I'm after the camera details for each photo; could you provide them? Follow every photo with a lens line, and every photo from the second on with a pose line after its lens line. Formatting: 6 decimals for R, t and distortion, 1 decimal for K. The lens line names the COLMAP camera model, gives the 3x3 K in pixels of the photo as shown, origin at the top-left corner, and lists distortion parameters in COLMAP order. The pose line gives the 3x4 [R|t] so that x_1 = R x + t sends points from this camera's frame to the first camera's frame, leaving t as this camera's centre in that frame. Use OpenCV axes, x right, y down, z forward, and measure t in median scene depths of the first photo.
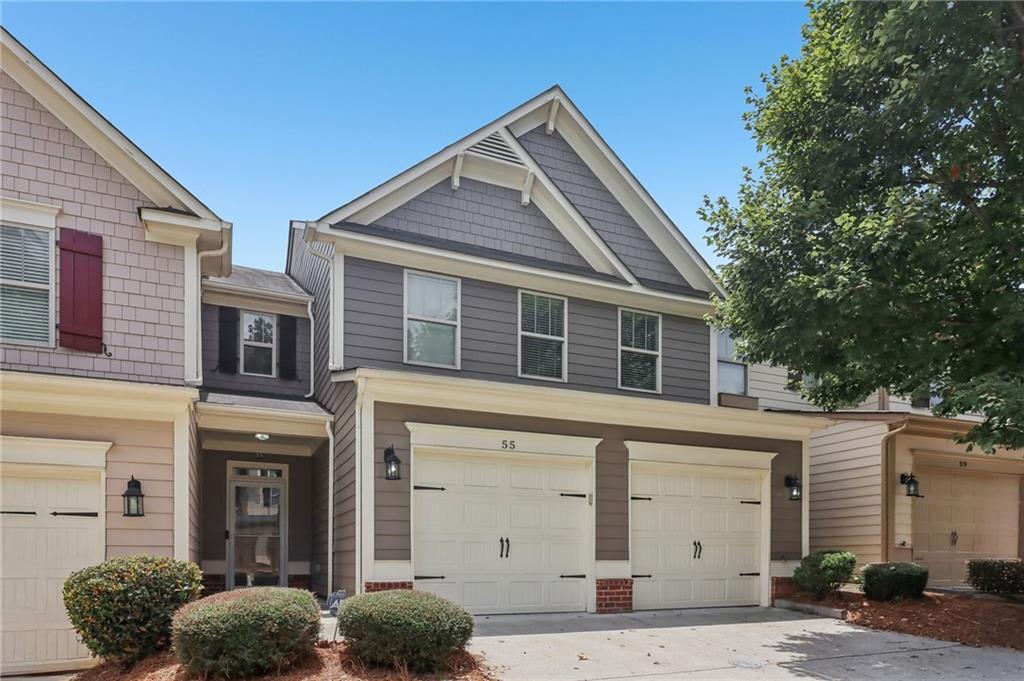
lens RADIAL K [[799.9, 0, 384.7], [0, 799.9, 543.3], [0, 0, 1]] dist [0.001852, 0.001437]
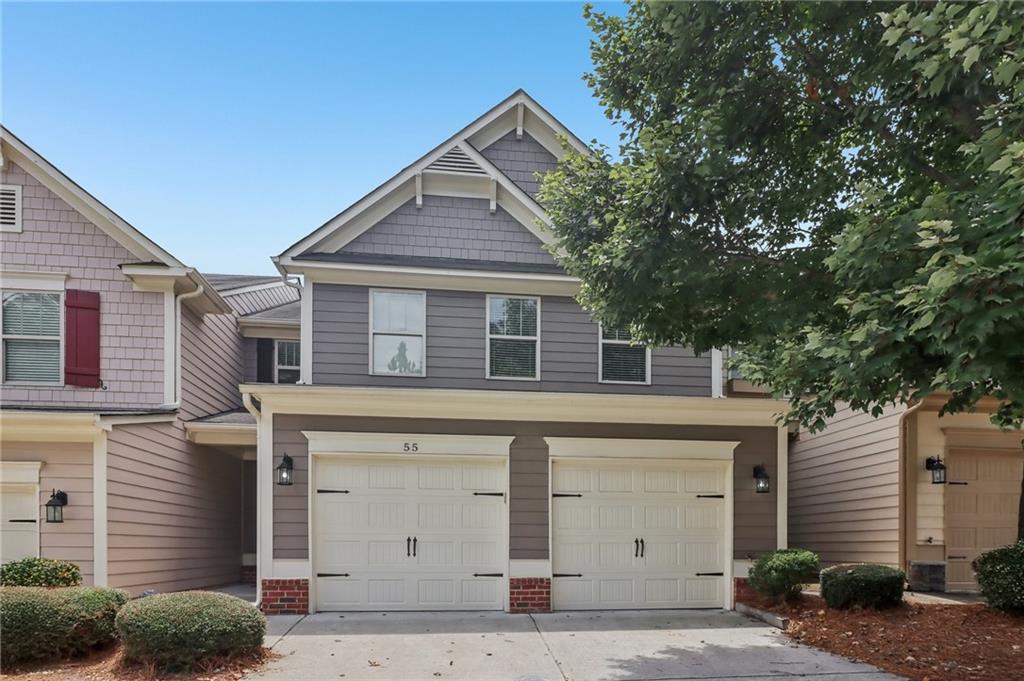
lens RADIAL K [[671.1, 0, 422.3], [0, 671.1, 528.9], [0, 0, 1]] dist [0.000247, -0.001181]
pose [[0.946863, -0.005786, -0.321586, 0.421892], [0.005802, 0.999983, -0.000910, -0.015863], [0.321586, -0.001005, 0.946880, 0.174374]]
